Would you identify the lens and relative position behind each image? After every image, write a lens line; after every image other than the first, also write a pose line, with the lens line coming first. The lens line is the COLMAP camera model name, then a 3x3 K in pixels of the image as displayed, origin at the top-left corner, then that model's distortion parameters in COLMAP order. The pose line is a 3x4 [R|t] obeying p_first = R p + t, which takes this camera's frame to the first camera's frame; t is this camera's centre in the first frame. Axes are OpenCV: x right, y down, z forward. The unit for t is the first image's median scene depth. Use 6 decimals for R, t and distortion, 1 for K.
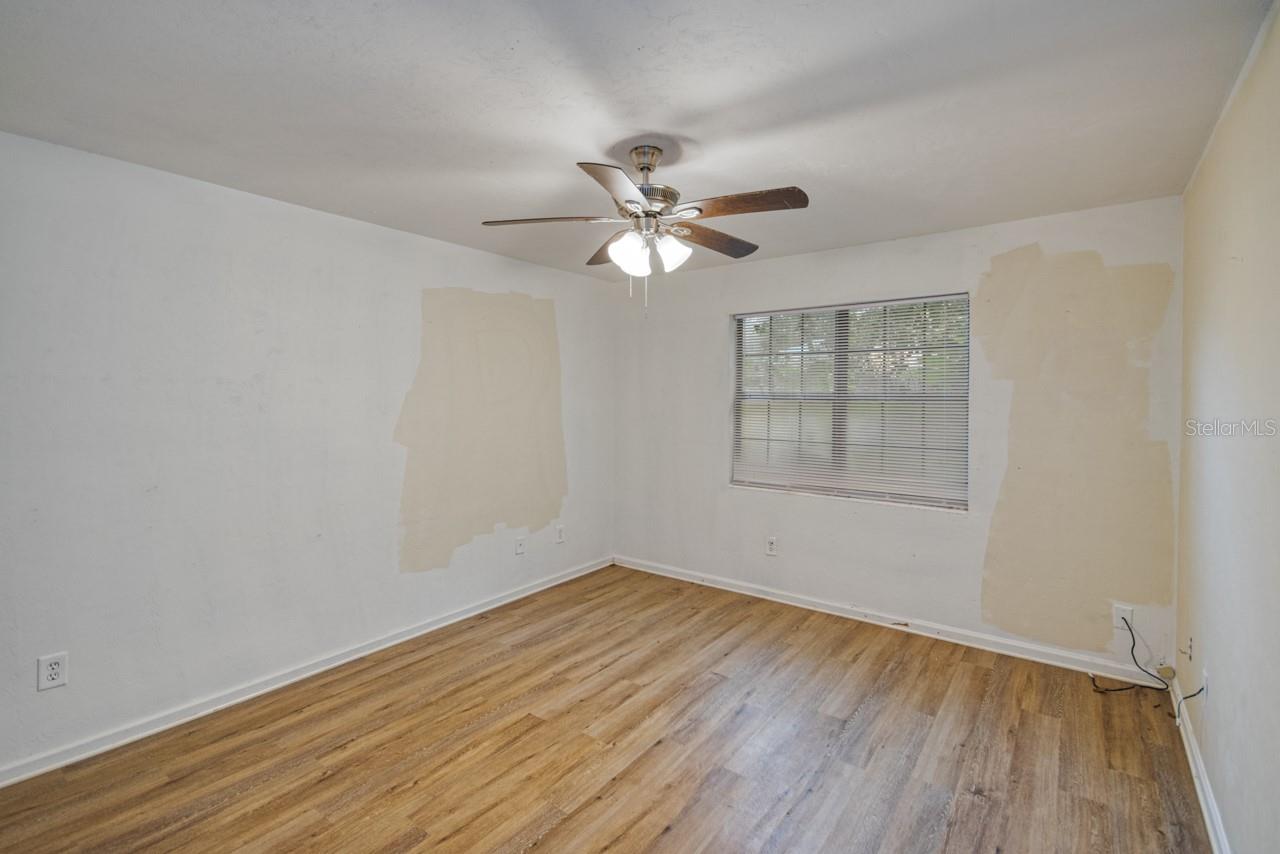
lens RADIAL K [[566.5, 0, 640.4], [0, 566.5, 400.6], [0, 0, 1]] dist [0.001427, -0.000181]
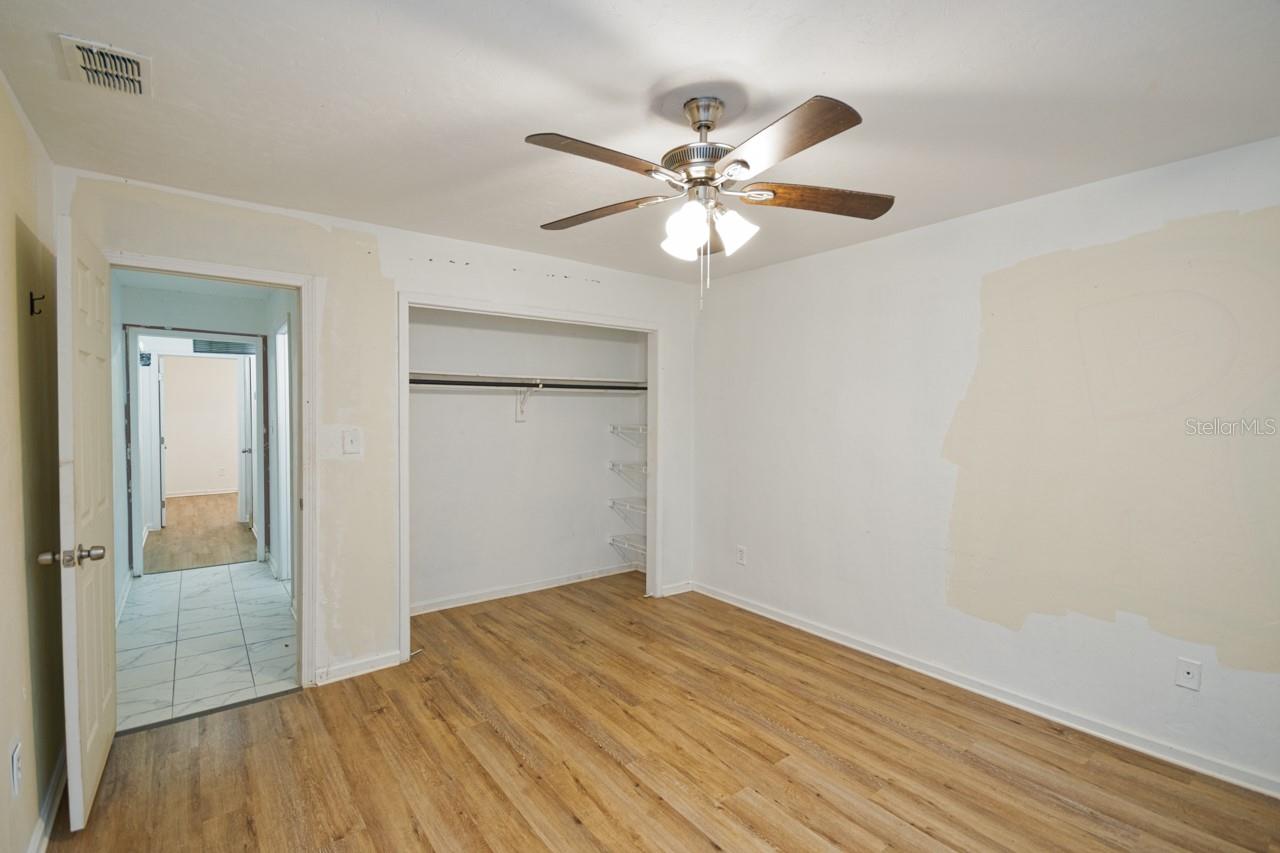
lens RADIAL K [[584.8, 0, 654.9], [0, 584.8, 422.7], [0, 0, 1]] dist [0.019977, -0.010703]
pose [[-0.256984, 0.019719, -0.966214, 0.726449], [-0.004374, 0.999758, 0.021567, -0.001045], [0.966406, 0.009769, -0.256836, 0.980124]]
